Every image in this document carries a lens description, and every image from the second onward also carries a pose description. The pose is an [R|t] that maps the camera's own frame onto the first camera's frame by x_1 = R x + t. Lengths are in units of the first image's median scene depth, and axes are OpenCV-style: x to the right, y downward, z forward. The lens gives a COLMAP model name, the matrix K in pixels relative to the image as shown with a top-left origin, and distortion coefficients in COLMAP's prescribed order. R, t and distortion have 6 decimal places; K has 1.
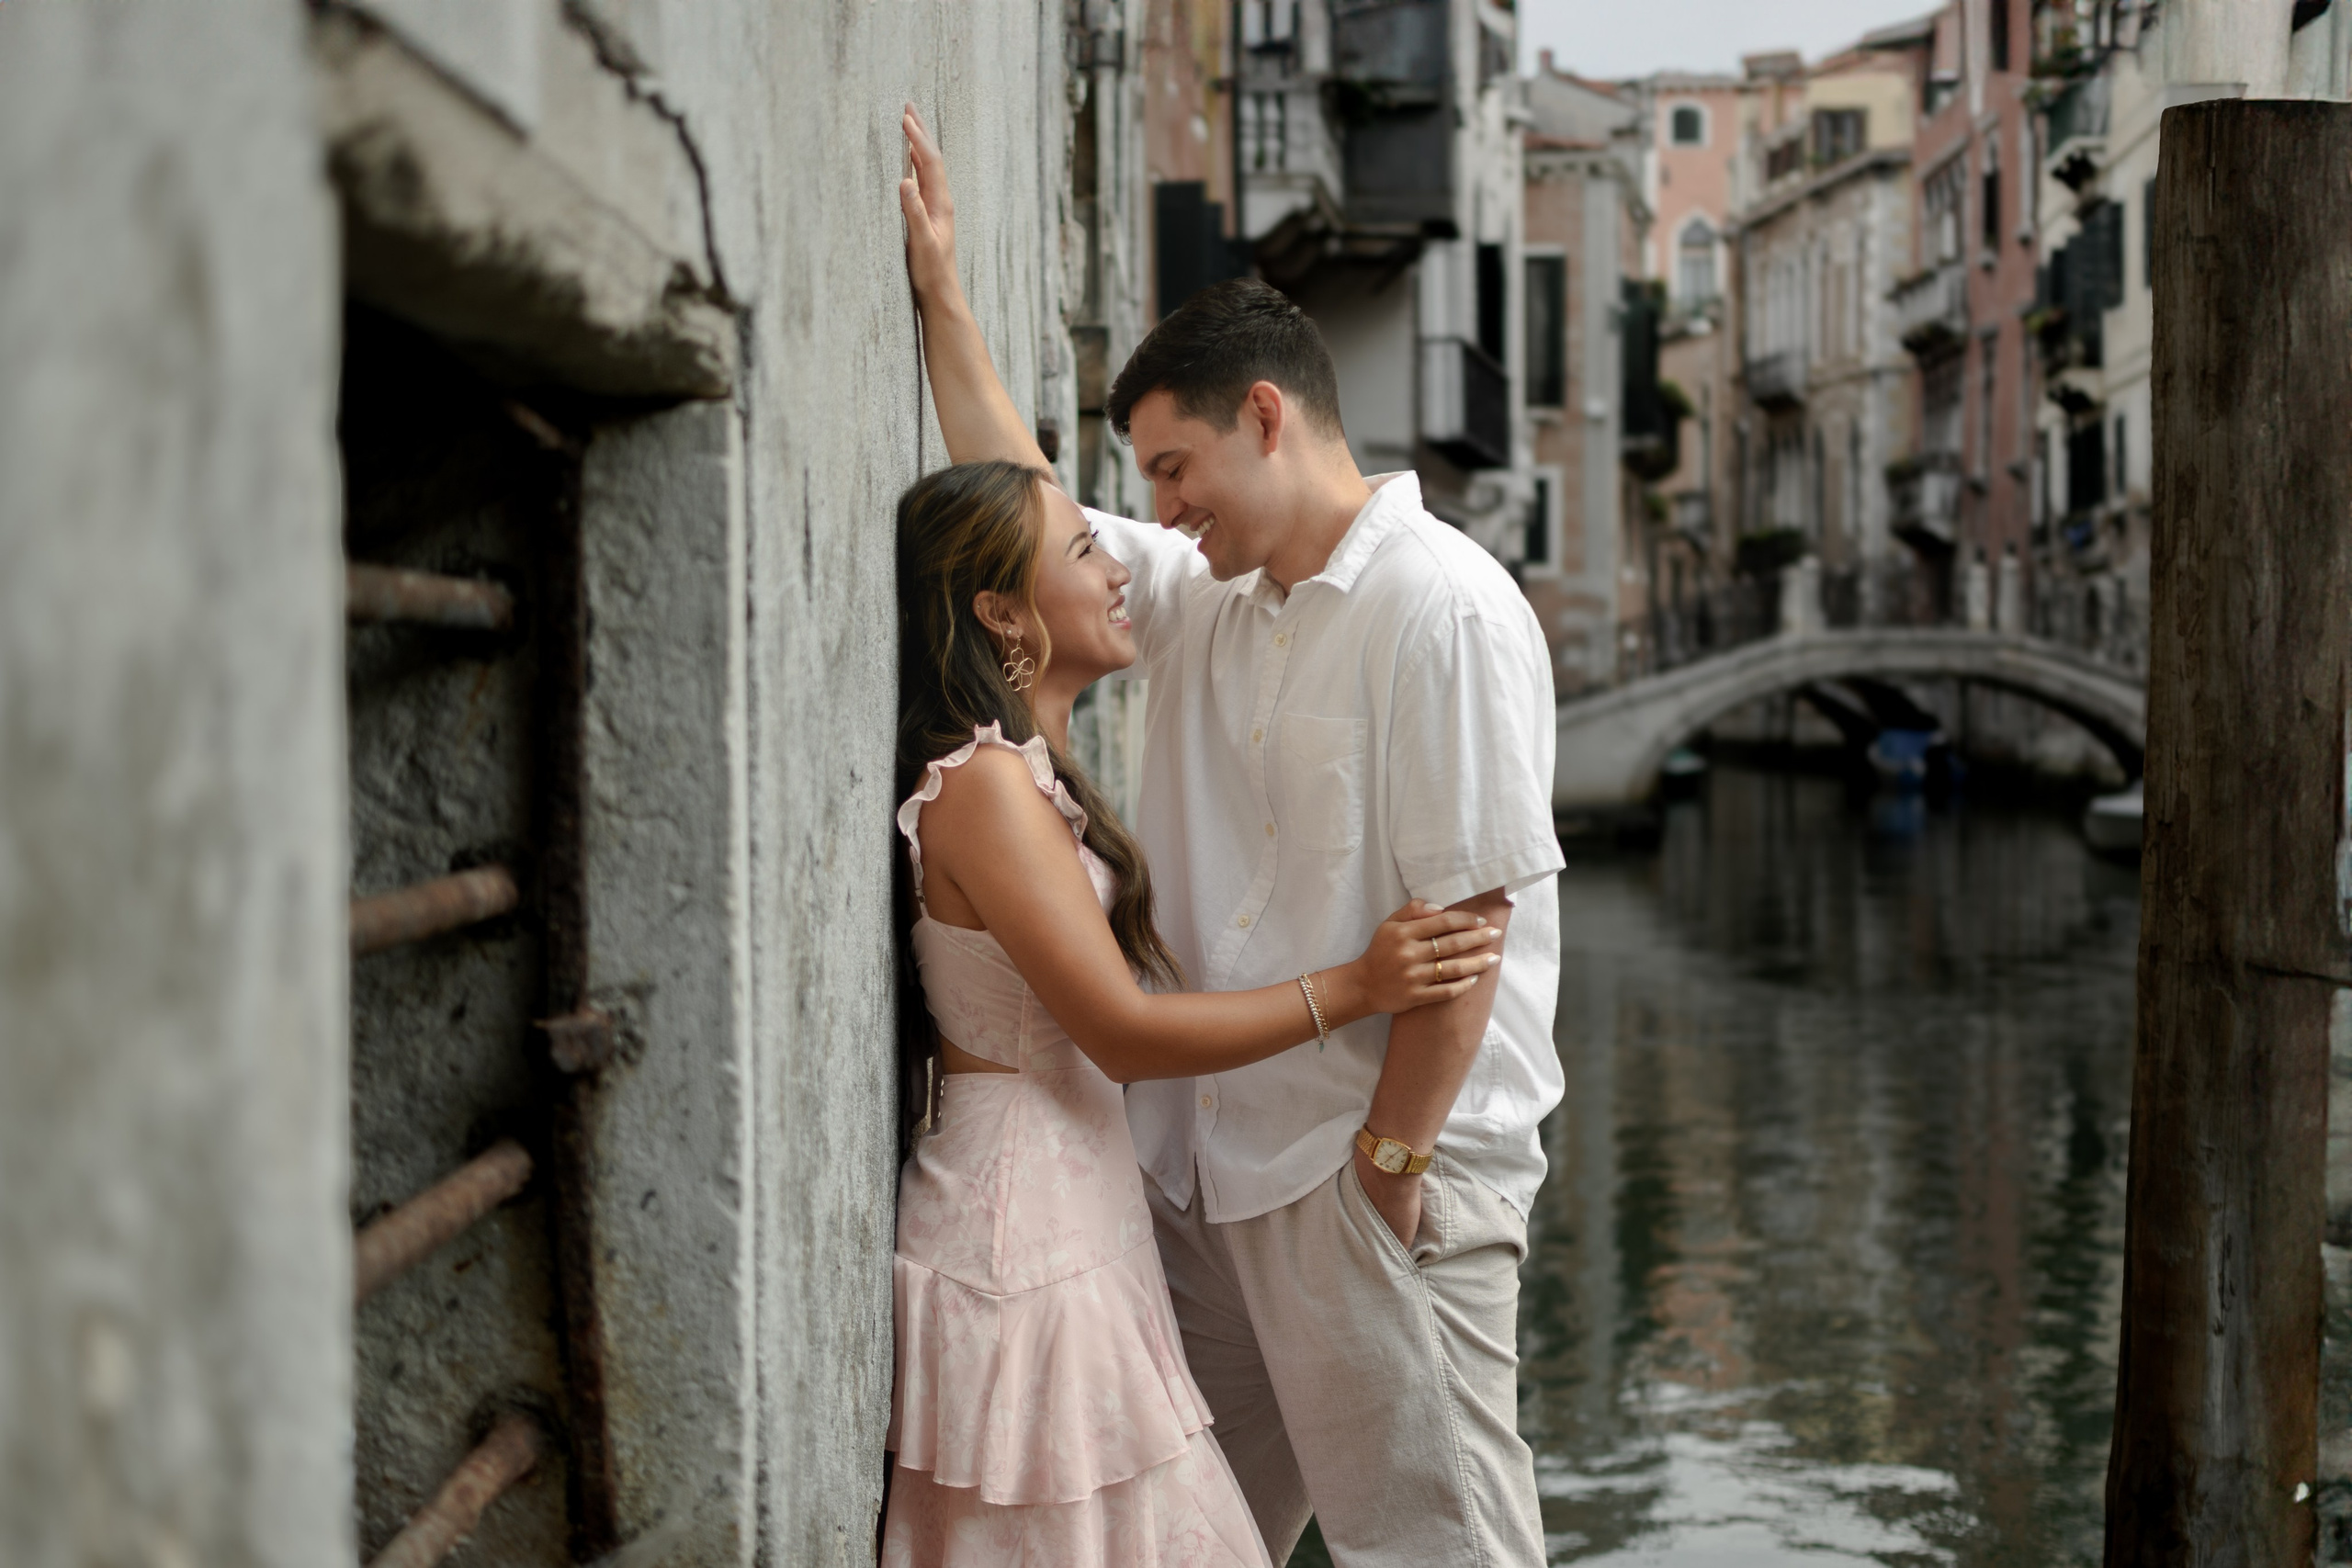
lens RADIAL K [[3417.8, 0, 1174.6], [0, 3417.8, 825.1], [0, 0, 1]] dist [0.014491, -0.064105]
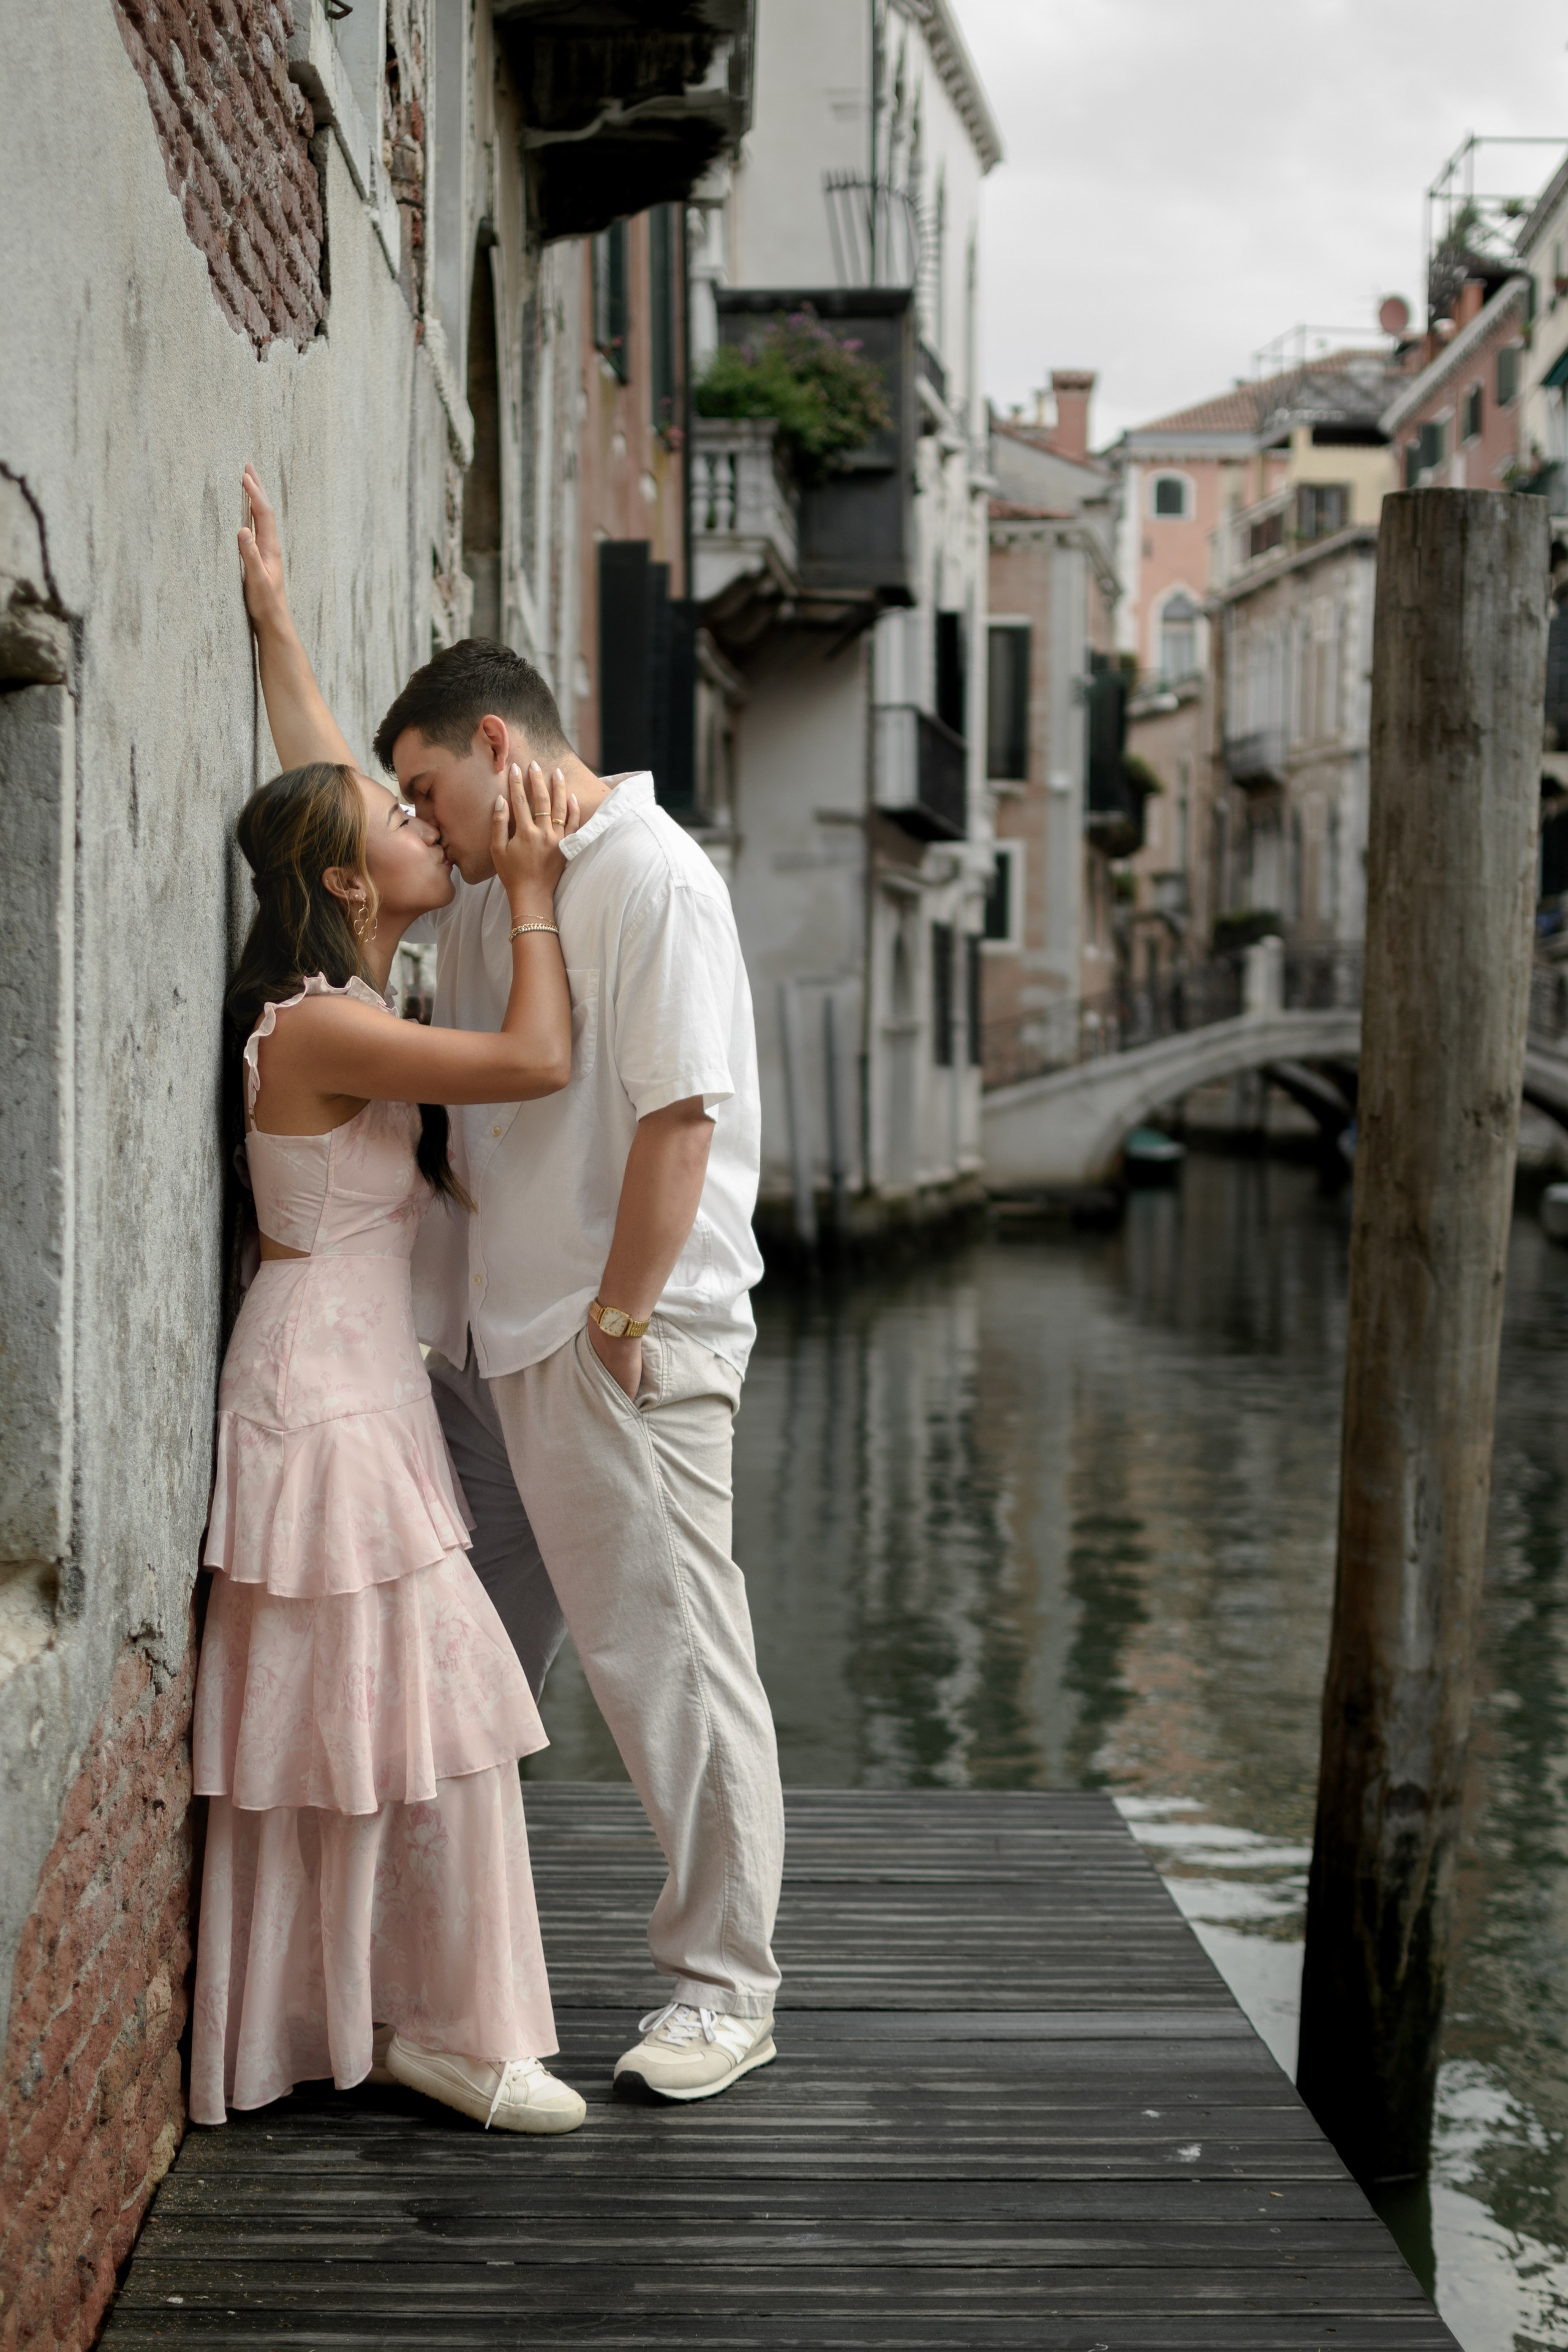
lens RADIAL K [[3513.8, 0, 784.0], [0, 3513.8, 1176.0], [0, 0, 1]] dist [0.016334, -0.085089]
pose [[0.998891, 0.016086, 0.044252, 0.040602], [-0.015732, 0.999842, -0.008331, 0.032805], [-0.044379, 0.007626, 0.998986, -0.171991]]
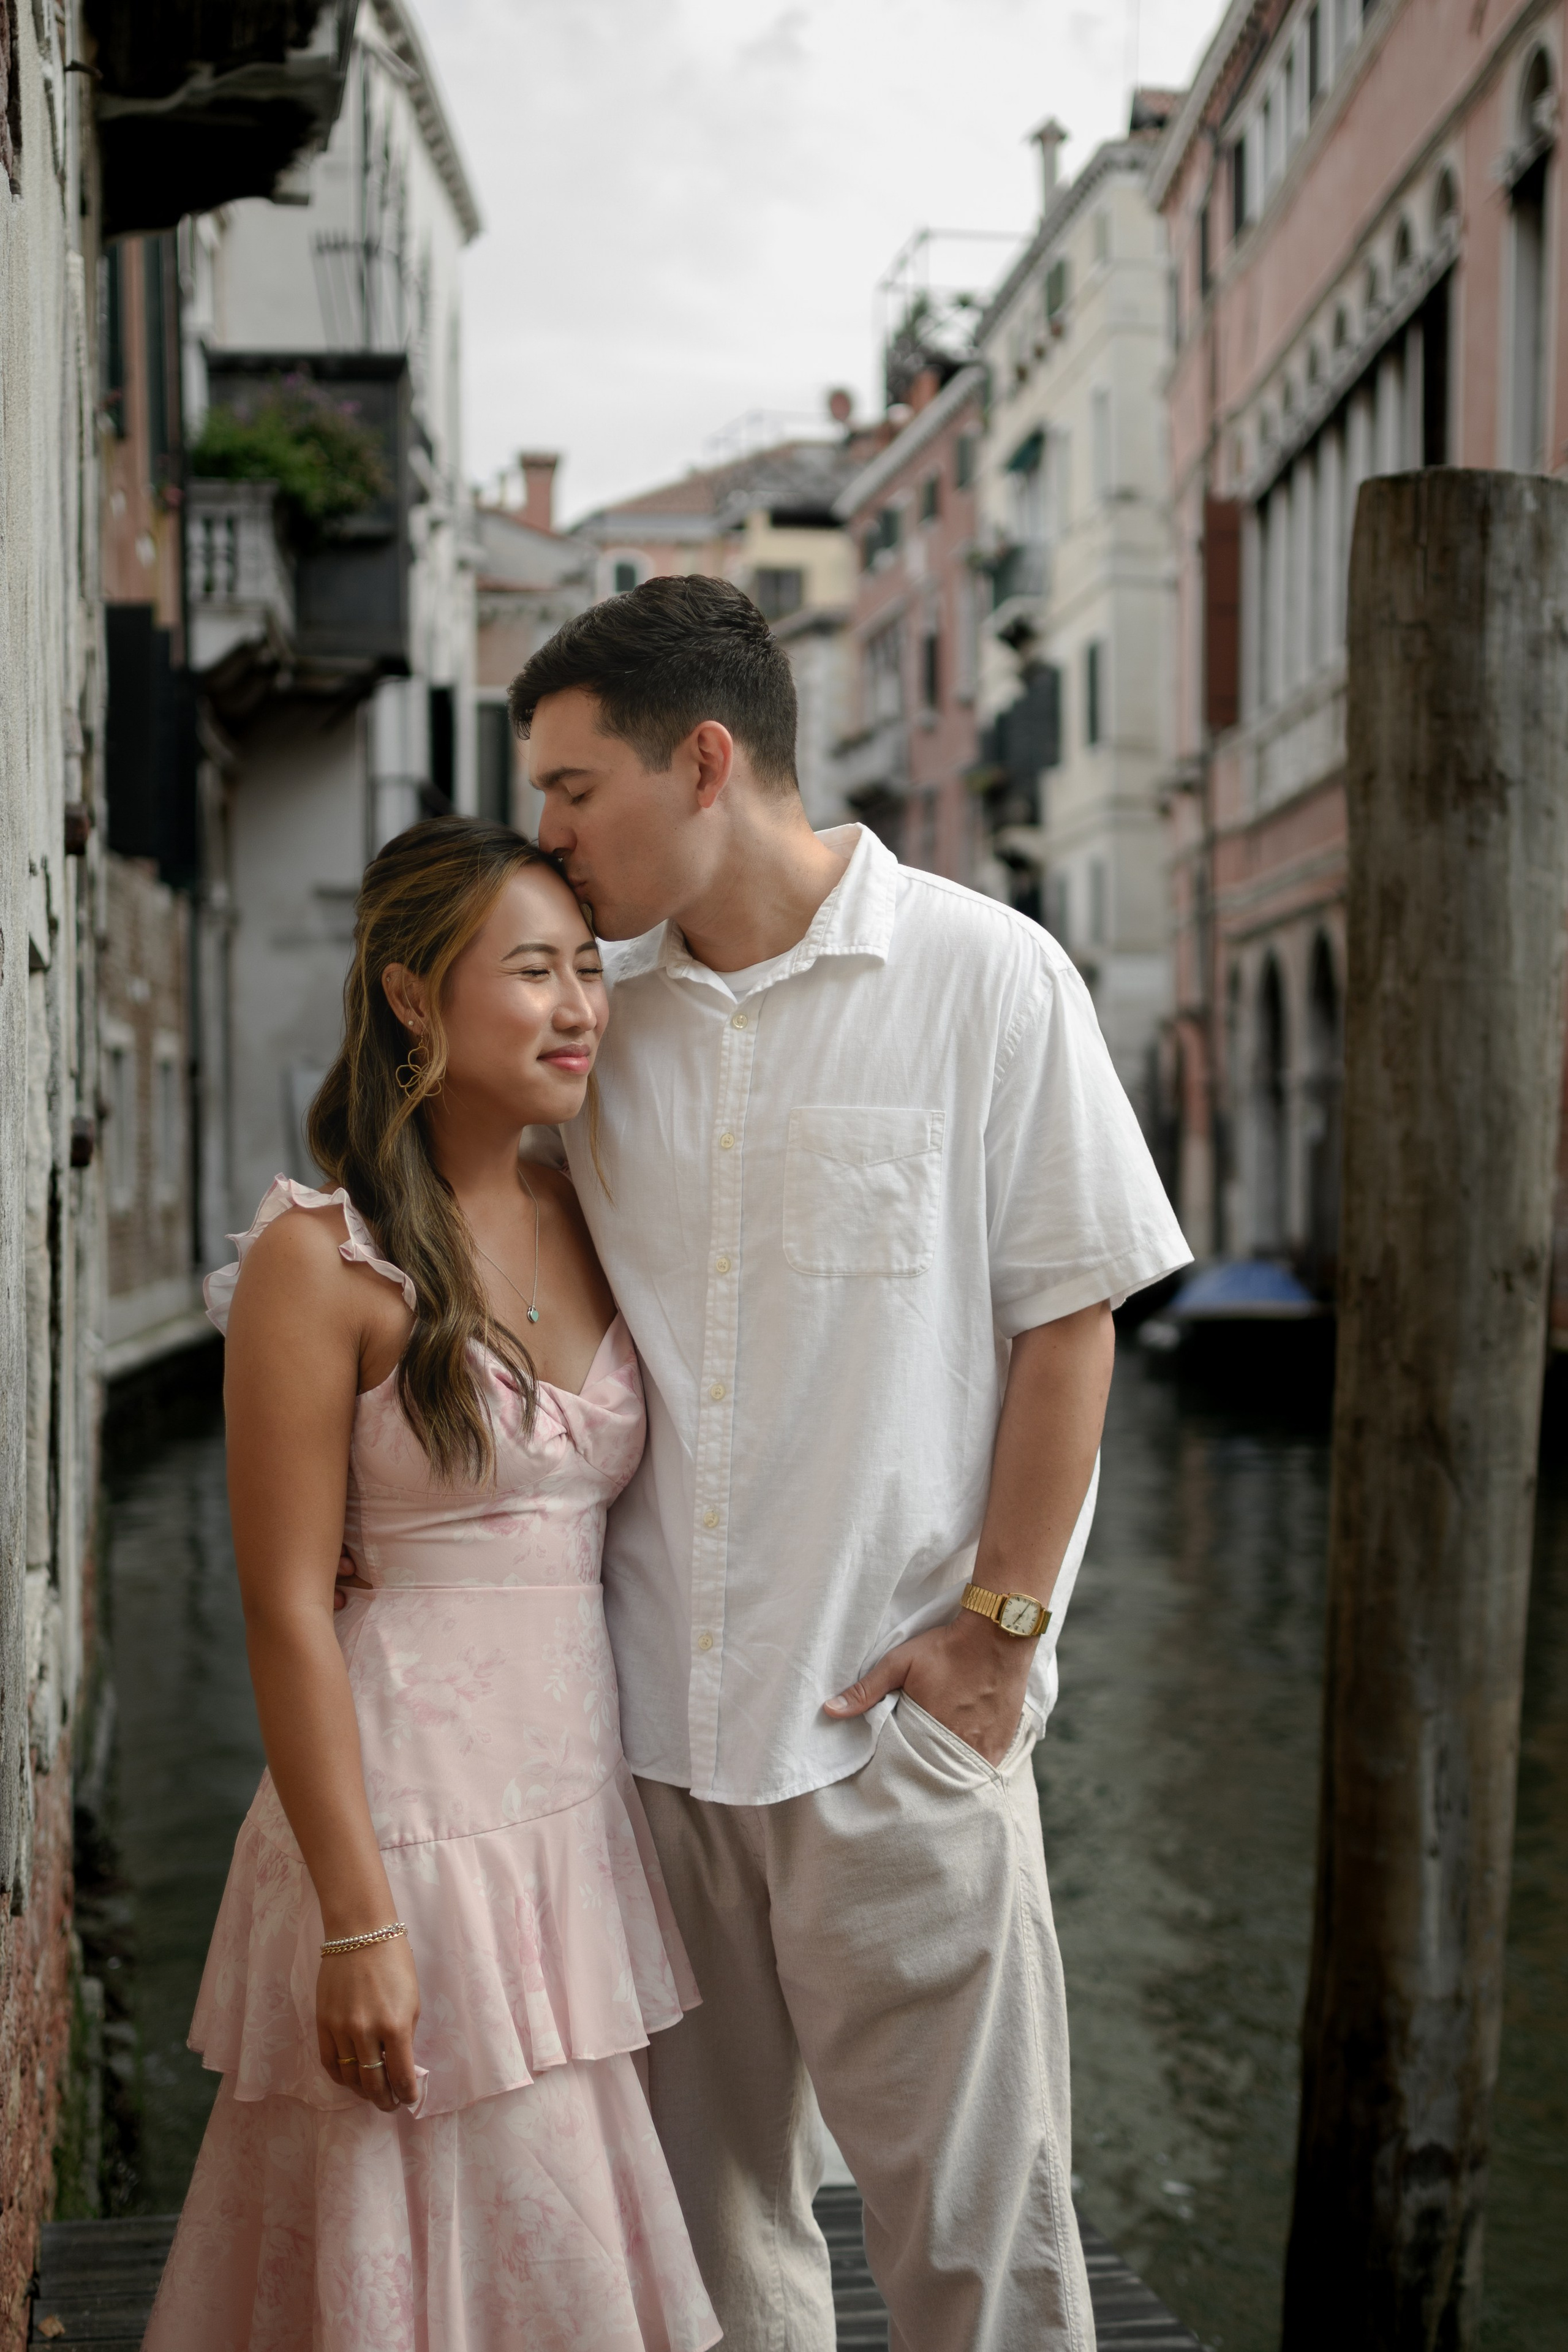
lens RADIAL K [[3513.8, 0, 784.0], [0, 3513.8, 1176.0], [0, 0, 1]] dist [0.016334, -0.085089]
pose [[0.981722, 0.003384, 0.190289, -0.033986], [0.002498, 0.999527, -0.030661, 0.000146], [-0.190303, 0.030576, 0.981249, 0.135428]]
